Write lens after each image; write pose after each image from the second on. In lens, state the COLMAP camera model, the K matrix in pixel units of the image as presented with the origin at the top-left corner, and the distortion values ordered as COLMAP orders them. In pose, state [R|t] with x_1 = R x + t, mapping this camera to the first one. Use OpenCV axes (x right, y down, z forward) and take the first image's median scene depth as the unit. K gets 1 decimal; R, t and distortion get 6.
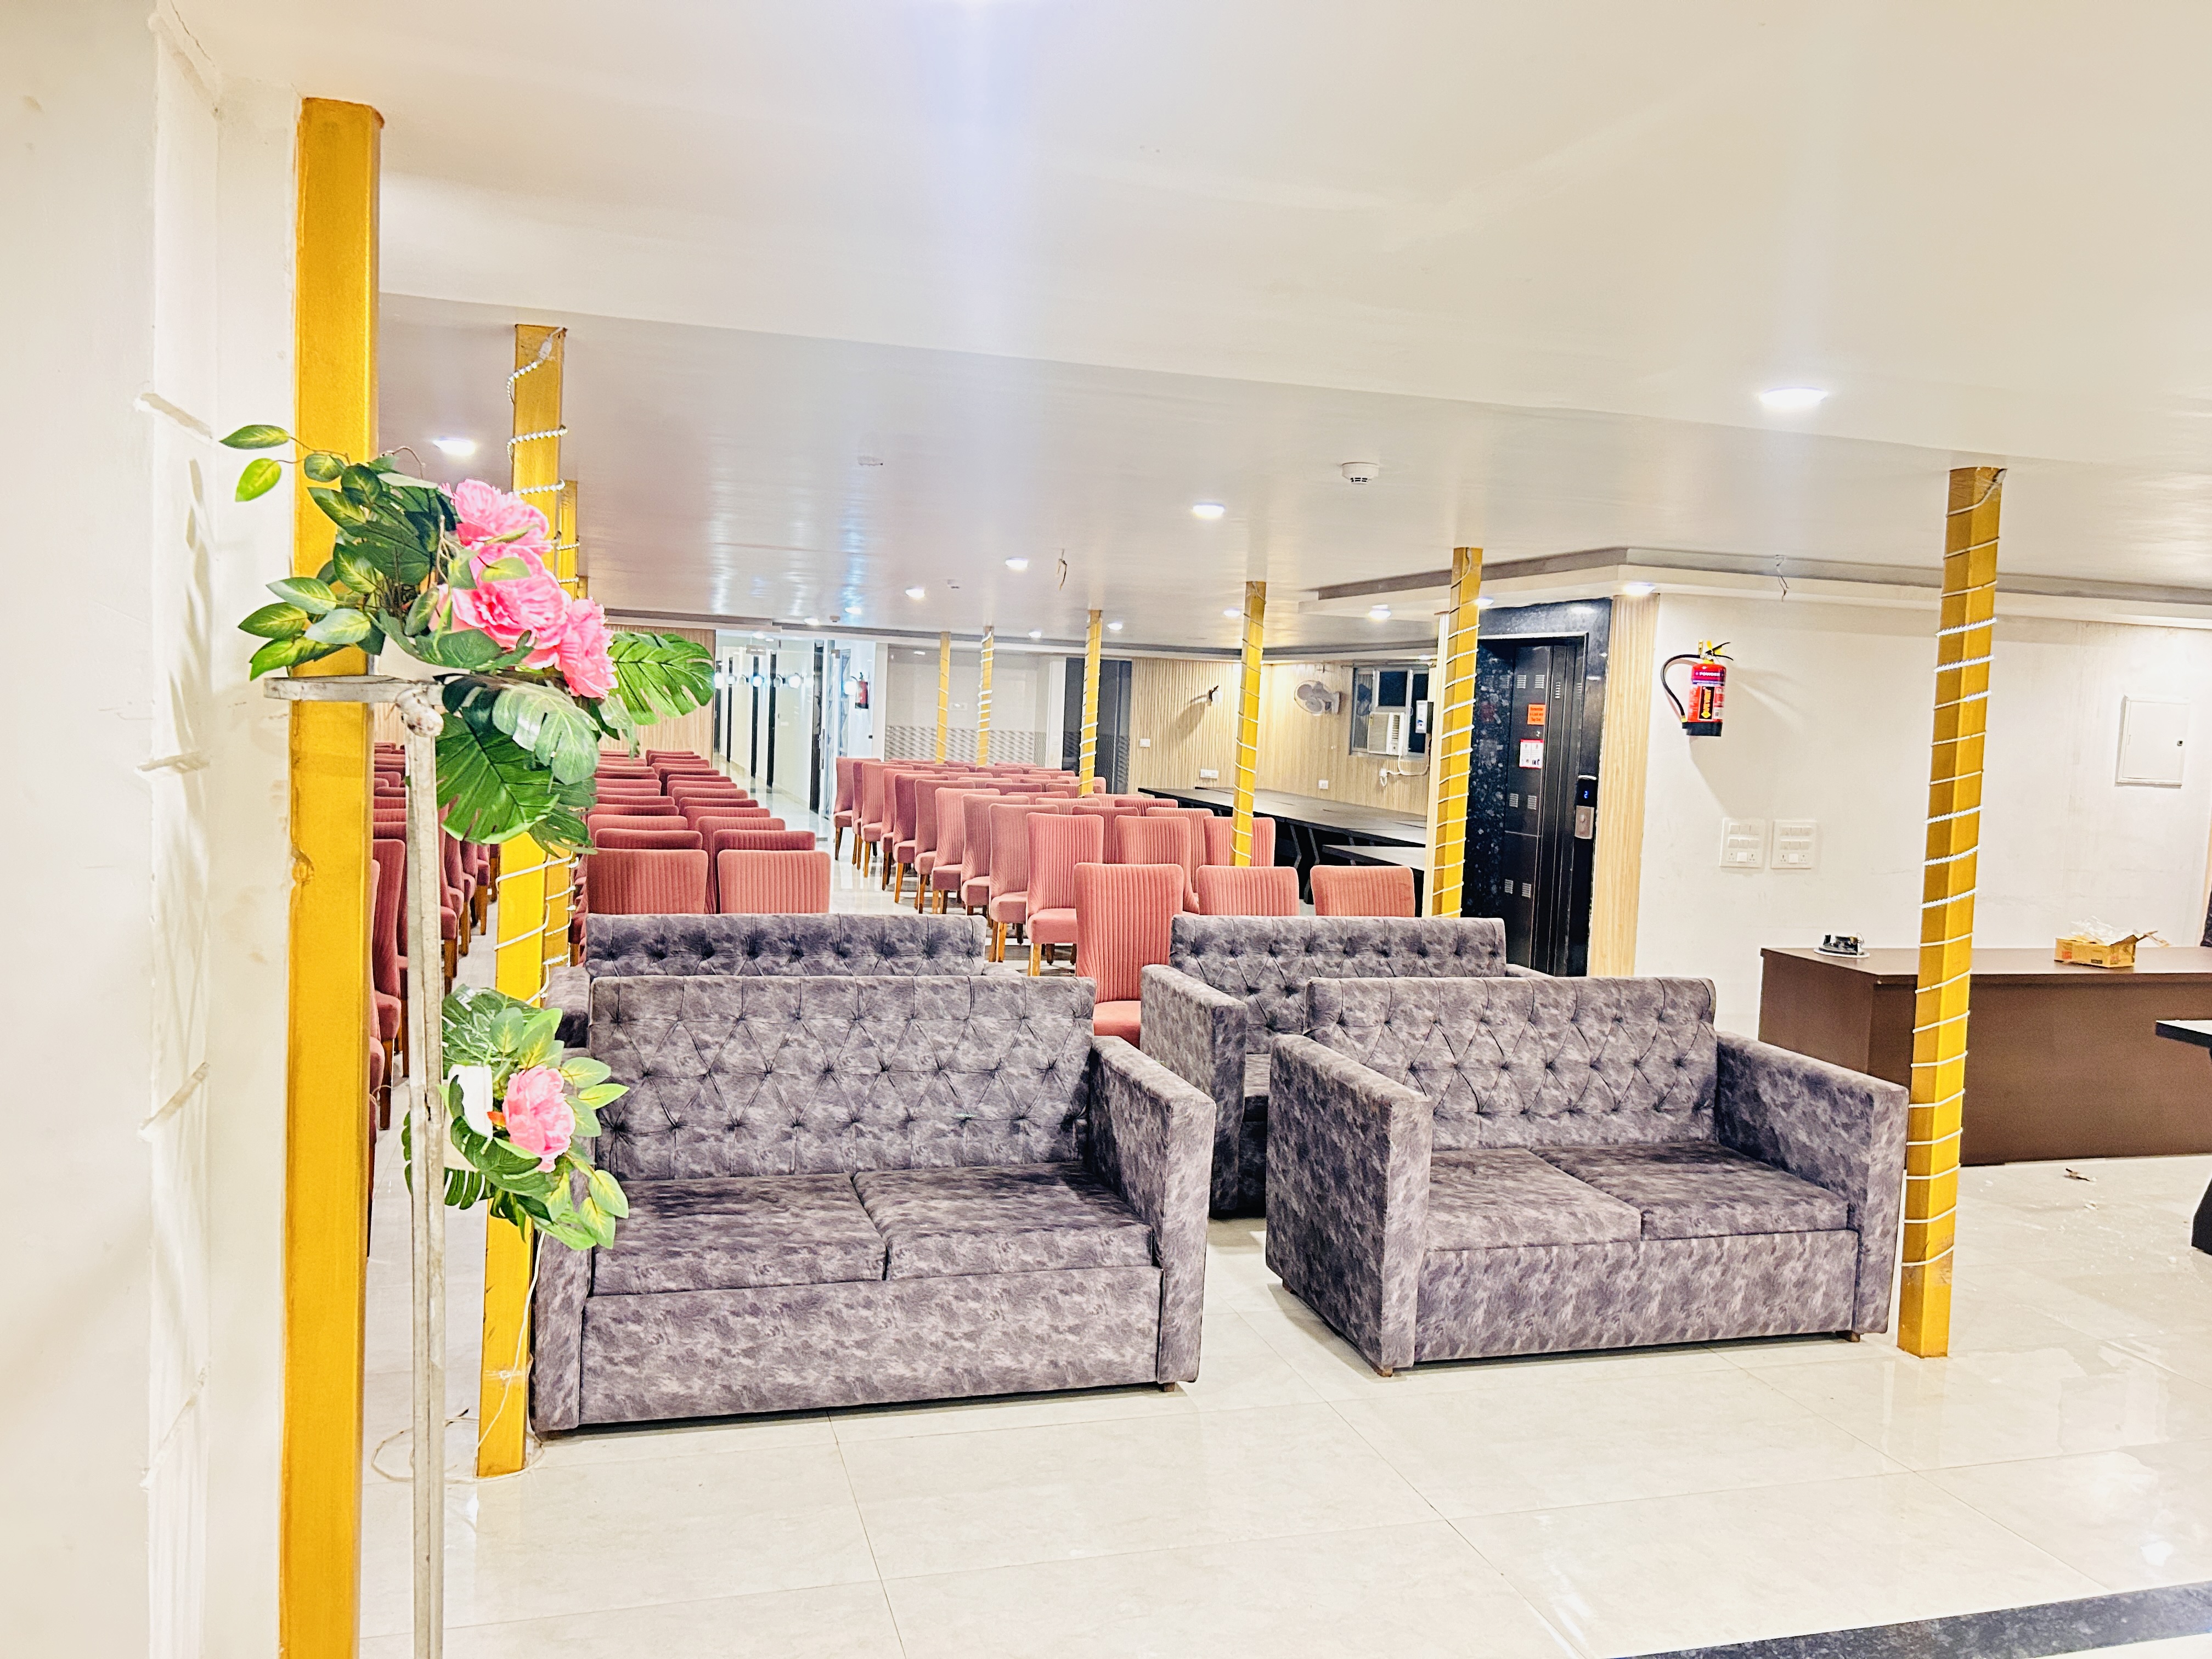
lens RADIAL K [[1652.4, 0, 1077.9], [0, 1652.4, 826.4], [0, 0, 1]] dist [0.047606, -0.047805]
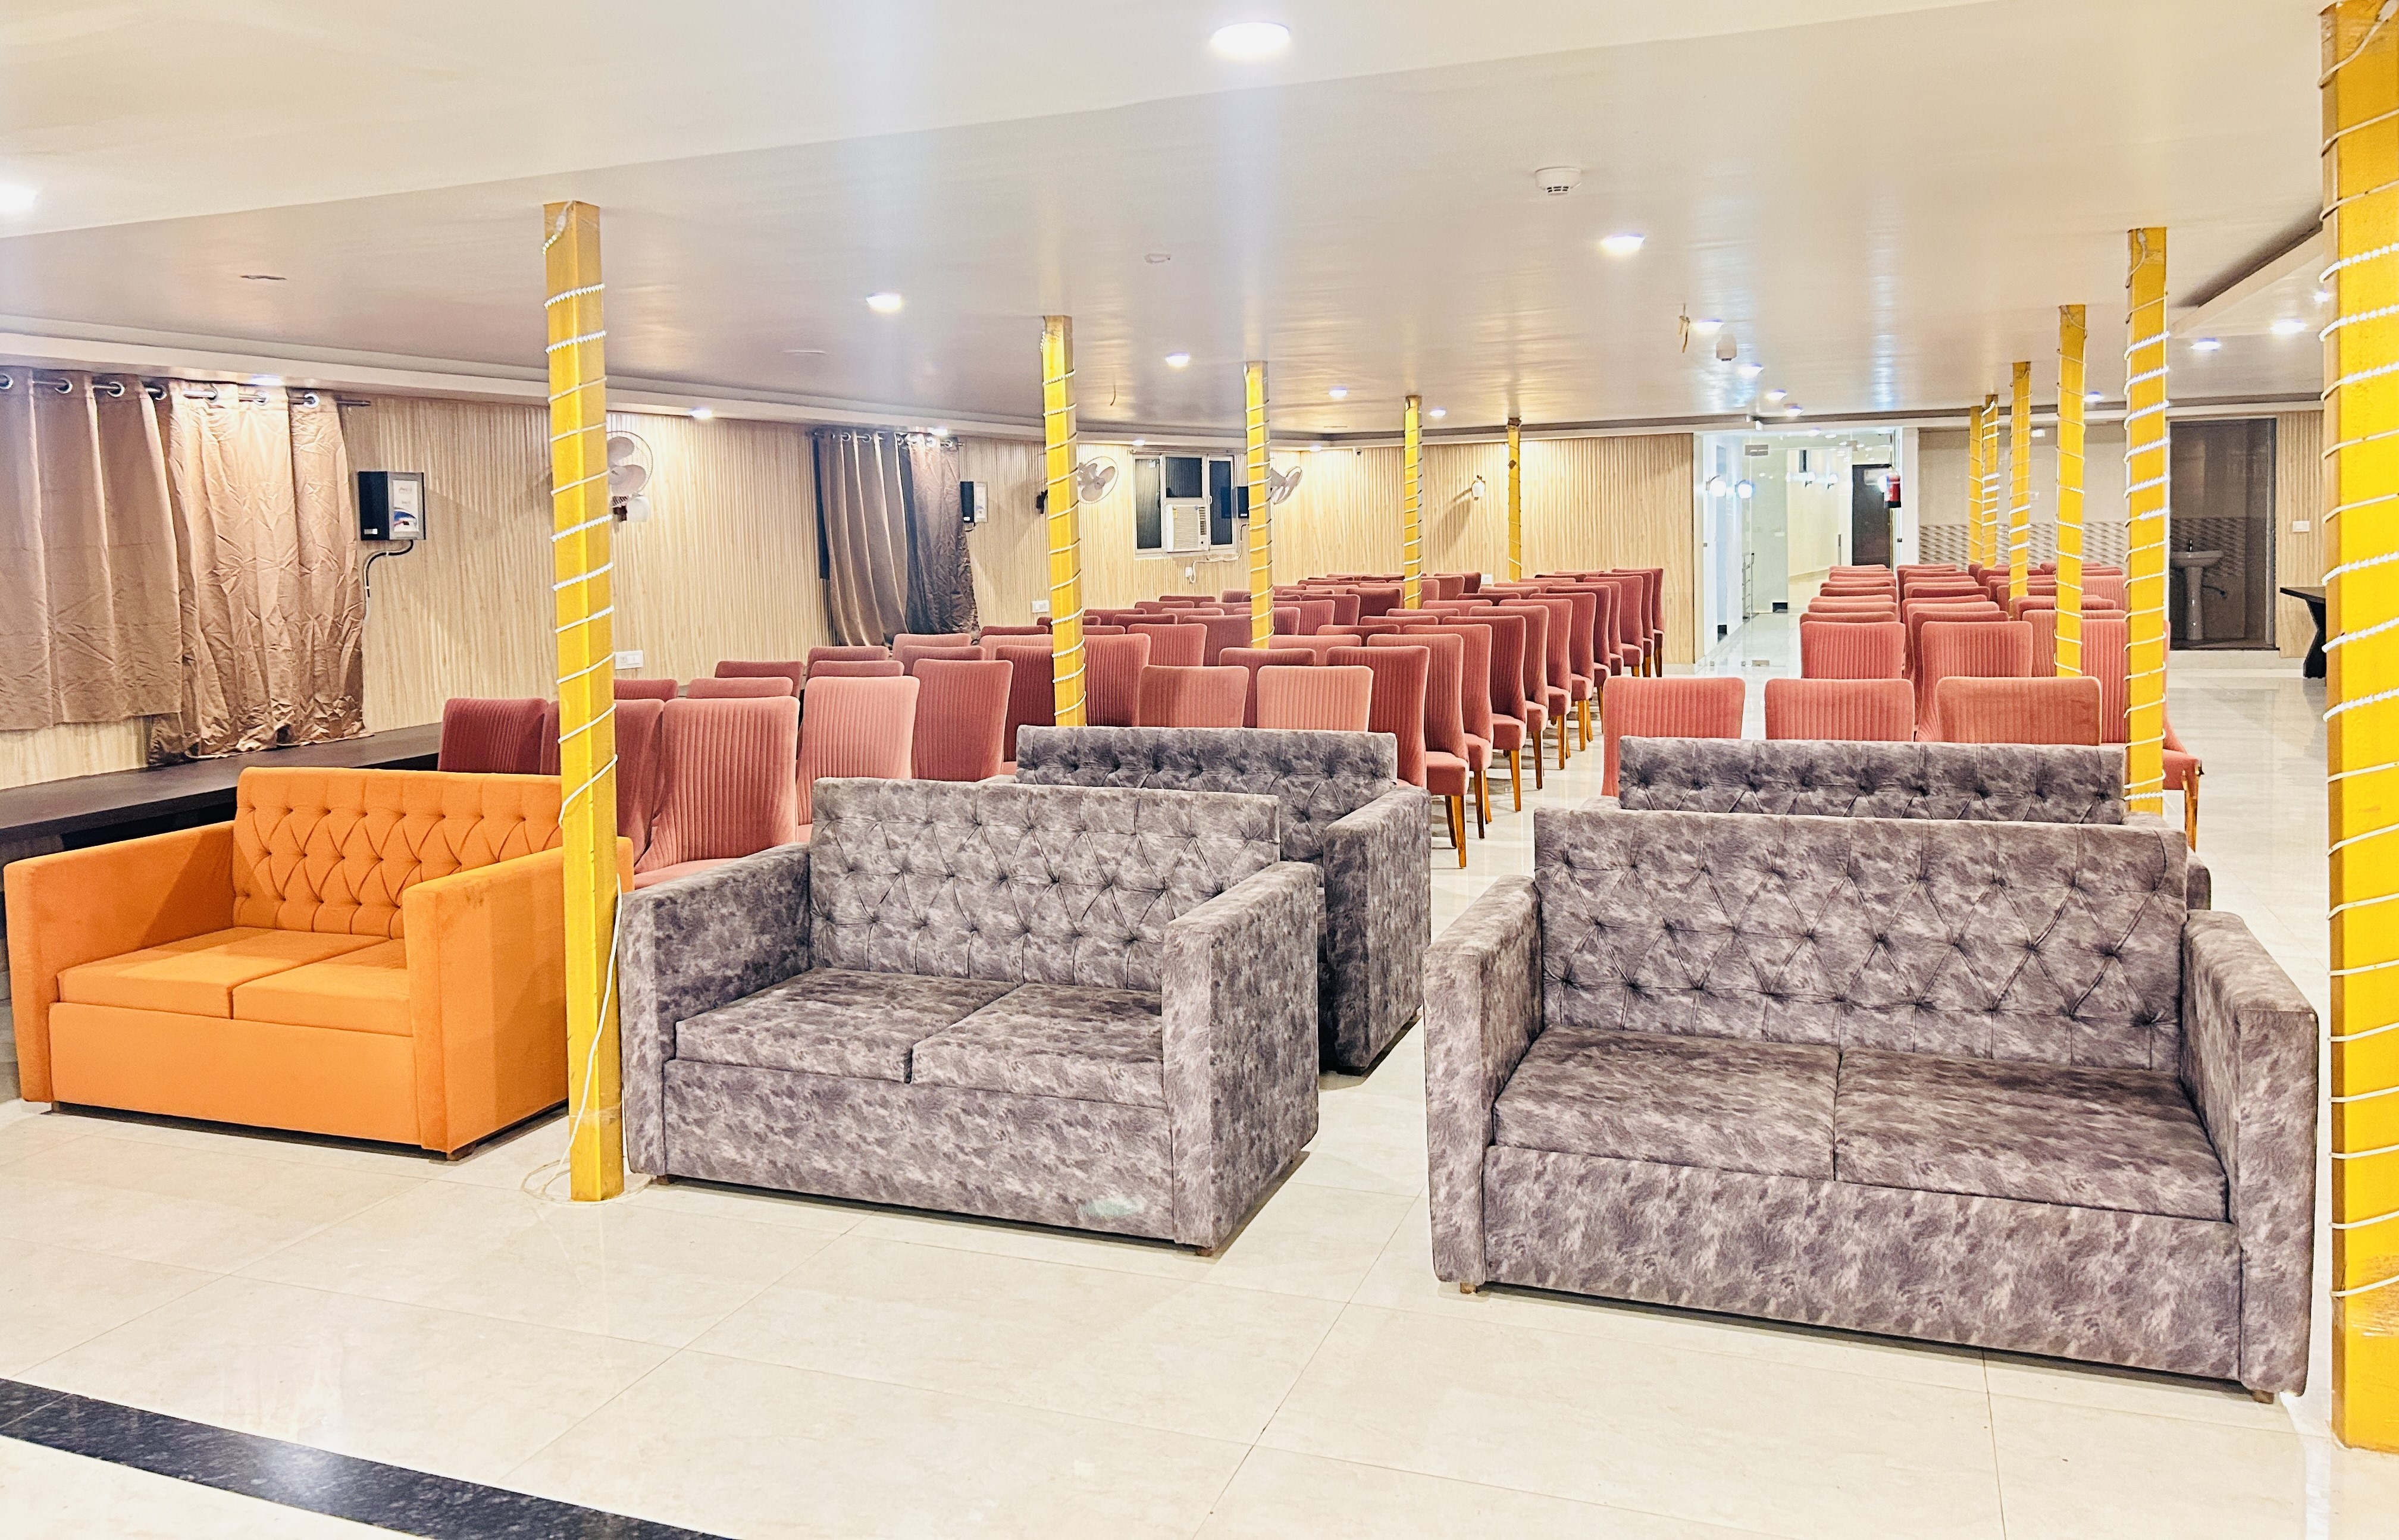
lens RADIAL K [[1789.7, 0, 1191.9], [0, 1789.7, 636.8], [0, 0, 1]] dist [0.045004, -0.040765]
pose [[0.796185, -0.023113, -0.604612, 0.579917], [0.015608, 0.999722, -0.017664, 0.022612], [0.604852, 0.004627, 0.796325, 0.204849]]
